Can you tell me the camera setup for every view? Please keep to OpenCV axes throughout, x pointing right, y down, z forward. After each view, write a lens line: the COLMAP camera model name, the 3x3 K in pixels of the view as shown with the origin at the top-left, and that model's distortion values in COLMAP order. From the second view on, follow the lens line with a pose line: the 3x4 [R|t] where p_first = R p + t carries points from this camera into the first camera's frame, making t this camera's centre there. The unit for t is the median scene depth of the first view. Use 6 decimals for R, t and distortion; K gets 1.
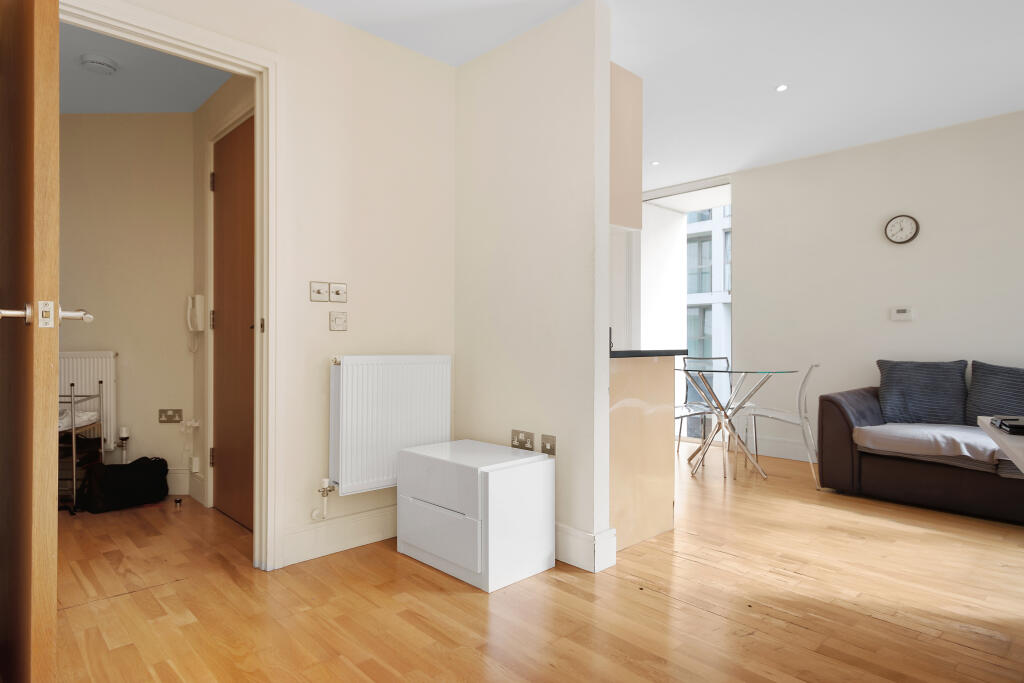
lens RADIAL K [[581.1, 0, 512.7], [0, 581.1, 339.7], [0, 0, 1]] dist [0.000472, 0.000096]
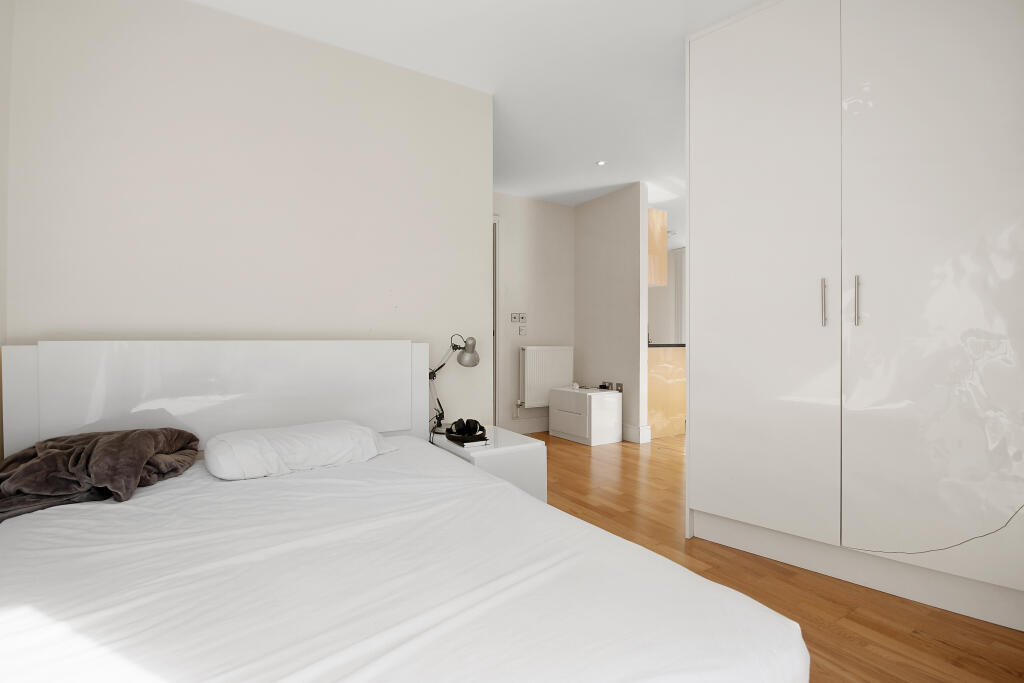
lens RADIAL K [[474.3, 0, 515.2], [0, 474.3, 339.9], [0, 0, 1]] dist [-0.000441, -0.000015]
pose [[0.978877, 0.001360, -0.204444, 0.042217], [-0.002036, 0.999993, -0.003095, 0.009803], [0.204439, 0.003446, 0.978873, -0.811322]]
